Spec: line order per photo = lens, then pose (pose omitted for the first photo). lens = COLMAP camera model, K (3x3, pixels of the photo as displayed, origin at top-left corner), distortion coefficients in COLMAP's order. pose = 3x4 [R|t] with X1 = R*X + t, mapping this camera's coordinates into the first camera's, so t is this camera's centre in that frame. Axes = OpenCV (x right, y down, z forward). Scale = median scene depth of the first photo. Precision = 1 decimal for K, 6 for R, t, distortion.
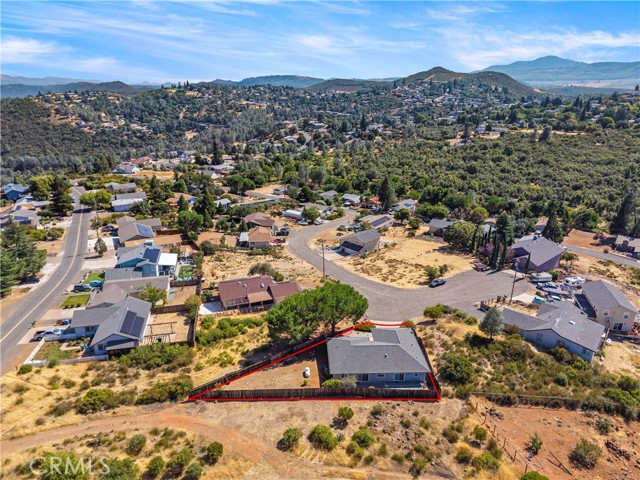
lens RADIAL K [[424.8, 0, 318.8], [0, 424.8, 243.2], [0, 0, 1]] dist [0.038395, -0.045601]
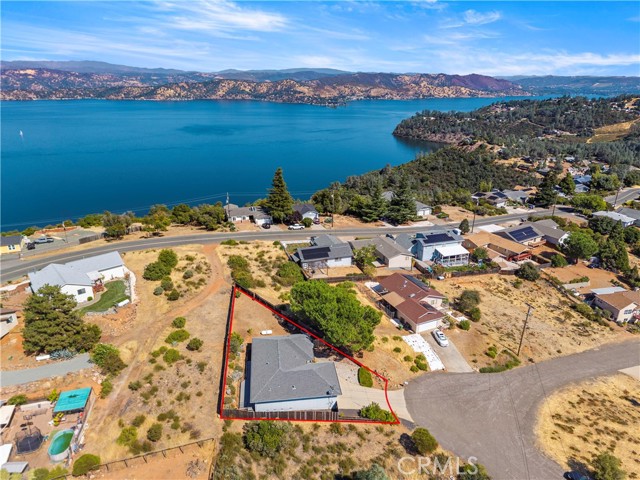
lens RADIAL K [[424.8, 0, 318.8], [0, 424.8, 243.2], [0, 0, 1]] dist [0.038395, -0.045601]
pose [[0.086175, 0.358070, -0.929710, 0.780063], [-0.352943, 0.883633, 0.307609, -0.248875], [0.931668, 0.301626, 0.202525, 0.682766]]
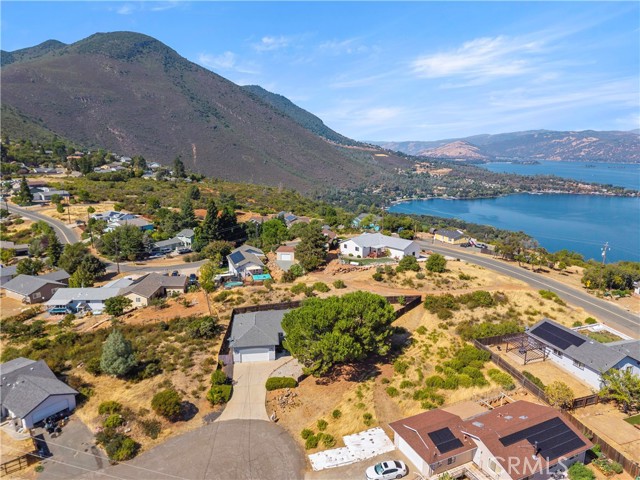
lens RADIAL K [[424.8, 0, 318.8], [0, 424.8, 243.2], [0, 0, 1]] dist [0.038395, -0.045601]
pose [[-0.995986, 0.011906, -0.088718, 0.107790], [-0.038527, 0.837596, 0.544930, -0.393792], [0.080798, 0.546161, -0.833775, 1.491994]]
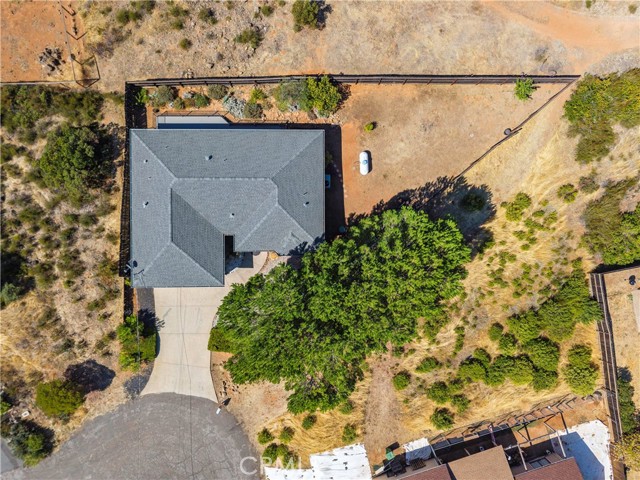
lens RADIAL K [[430.7, 0, 320.0], [0, 430.7, 240.0], [0, 0, 1]] dist [0.009361, -0.001610]
pose [[-0.998906, -0.035477, -0.030472, 0.034646], [-0.015958, -0.353892, 0.935150, -0.192627], [-0.043960, 0.934613, 0.352939, 0.743971]]
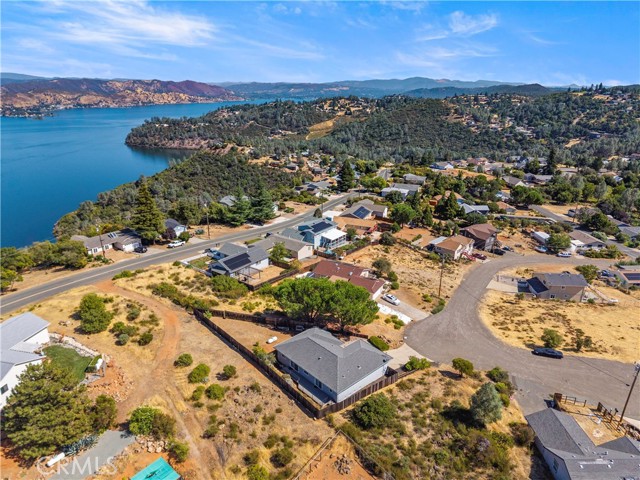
lens RADIAL K [[424.8, 0, 318.8], [0, 424.8, 243.2], [0, 0, 1]] dist [0.038395, -0.045601]
pose [[0.641286, 0.265603, -0.719866, 0.650621], [-0.269803, 0.956322, 0.112494, -0.083236], [0.718303, 0.122082, 0.684936, 0.238447]]
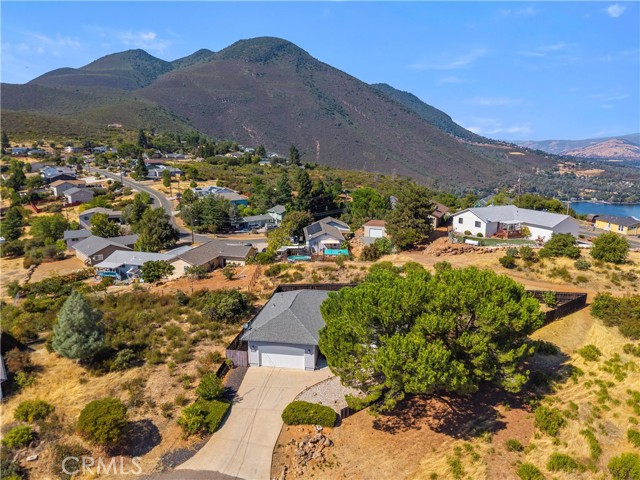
lens RADIAL K [[424.8, 0, 318.8], [0, 424.8, 243.2], [0, 0, 1]] dist [0.038395, -0.045601]
pose [[-0.981382, -0.050748, 0.185239, 0.035940], [0.059059, 0.837998, 0.542468, -0.151270], [-0.182759, 0.543308, -0.819399, 1.253596]]
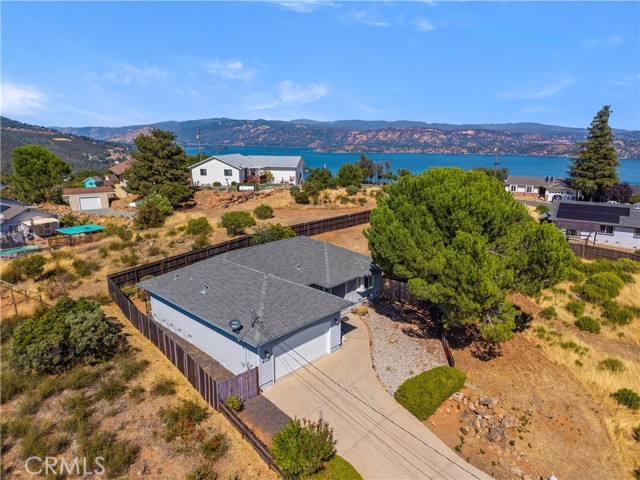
lens RADIAL K [[430.7, 0, 320.0], [0, 430.7, 240.0], [0, 0, 1]] dist [0.009361, -0.001610]
pose [[-0.718818, 0.157219, -0.677188, 0.332253], [-0.249546, 0.850821, 0.462418, 0.013748], [0.648866, 0.501384, -0.572352, 1.075418]]
